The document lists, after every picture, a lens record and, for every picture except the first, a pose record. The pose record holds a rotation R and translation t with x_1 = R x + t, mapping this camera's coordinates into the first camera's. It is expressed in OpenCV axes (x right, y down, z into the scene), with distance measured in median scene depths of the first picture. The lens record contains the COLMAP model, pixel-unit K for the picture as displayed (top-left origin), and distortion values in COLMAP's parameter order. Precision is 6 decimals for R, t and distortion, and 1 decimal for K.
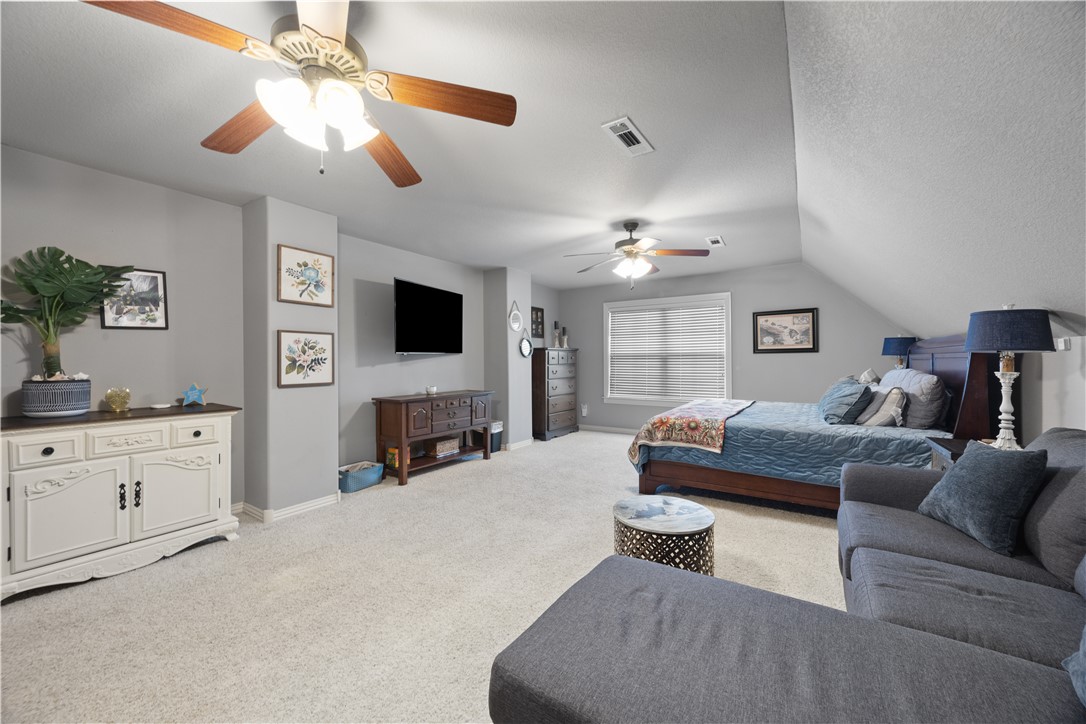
lens RADIAL K [[411.8, 0, 539.7], [0, 411.8, 358.2], [0, 0, 1]] dist [-0.001027, -0.000429]
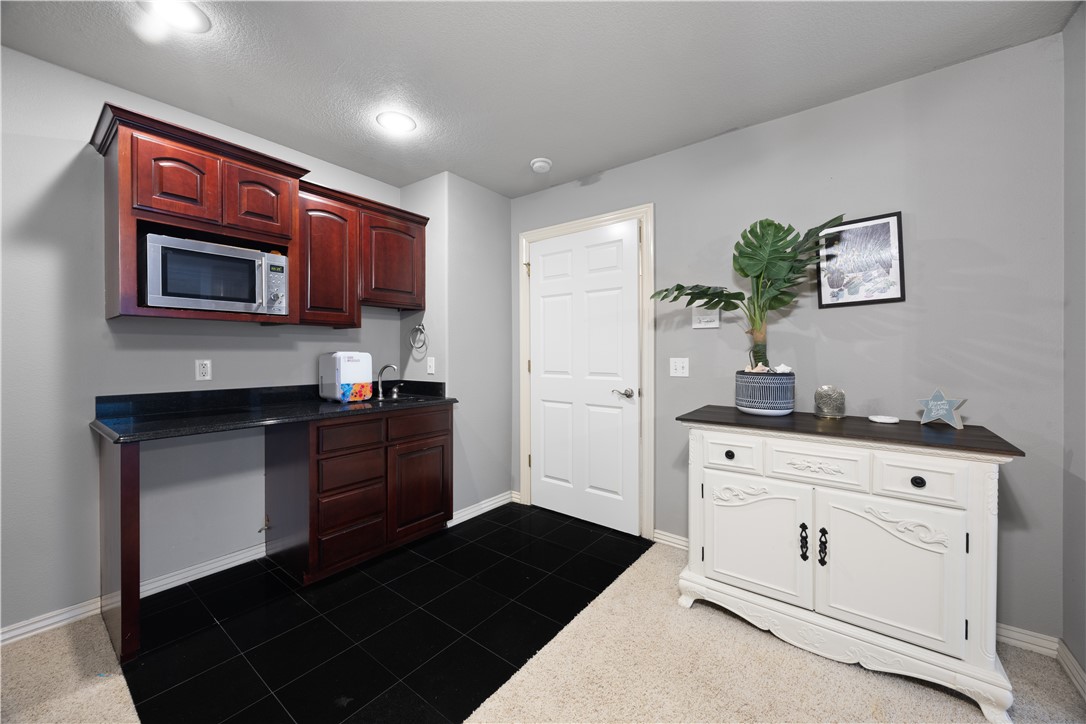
lens RADIAL K [[411.8, 0, 539.7], [0, 411.8, 358.2], [0, 0, 1]] dist [-0.001027, -0.000429]
pose [[-0.054596, 0.019095, -0.998326, -0.278056], [0.007598, 0.999796, 0.018708, 0.004349], [0.998480, -0.006564, -0.054730, 0.563507]]
